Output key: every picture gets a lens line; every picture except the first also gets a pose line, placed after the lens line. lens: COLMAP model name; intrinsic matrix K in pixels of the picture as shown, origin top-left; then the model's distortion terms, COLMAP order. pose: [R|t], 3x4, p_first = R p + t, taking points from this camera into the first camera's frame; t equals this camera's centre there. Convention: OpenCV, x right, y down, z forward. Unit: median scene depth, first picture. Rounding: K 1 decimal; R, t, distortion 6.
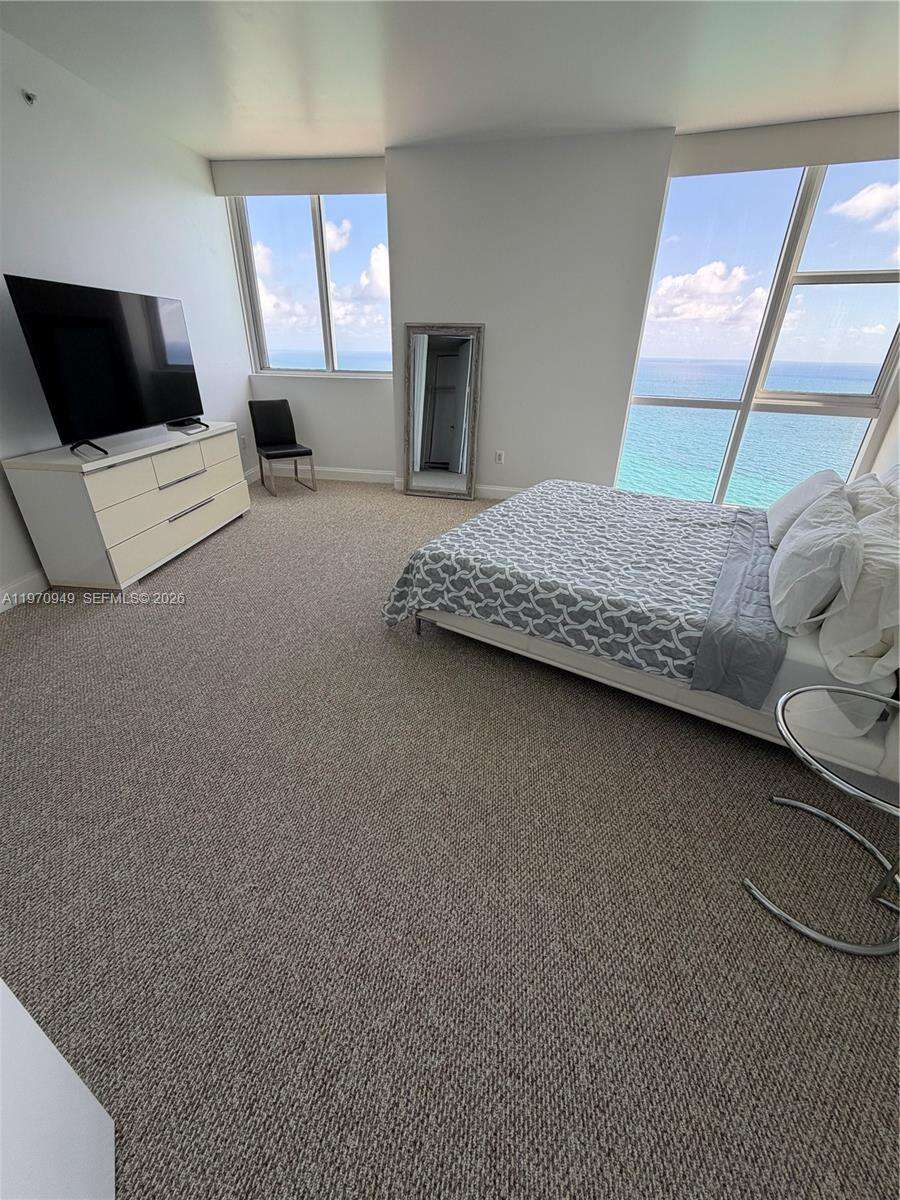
lens RADIAL K [[464.8, 0, 452.8], [0, 464.8, 592.9], [0, 0, 1]] dist [-0.001053, 0.000031]
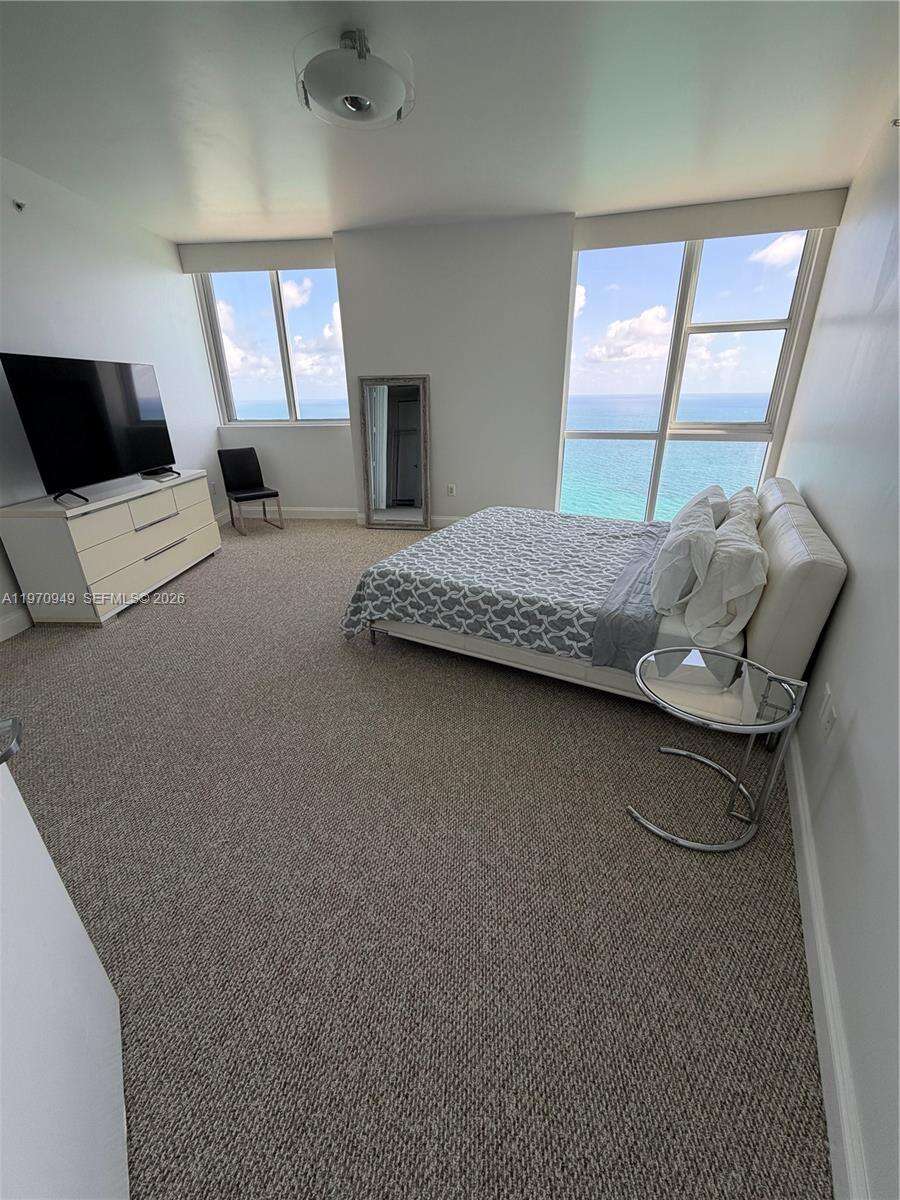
lens RADIAL K [[464.8, 0, 452.8], [0, 464.8, 592.9], [0, 0, 1]] dist [-0.001053, 0.000031]
pose [[0.997350, -0.056223, 0.046171, 0.073967], [0.059580, 0.995411, -0.074884, 0.061602], [-0.041748, 0.077437, 0.996123, -0.144824]]
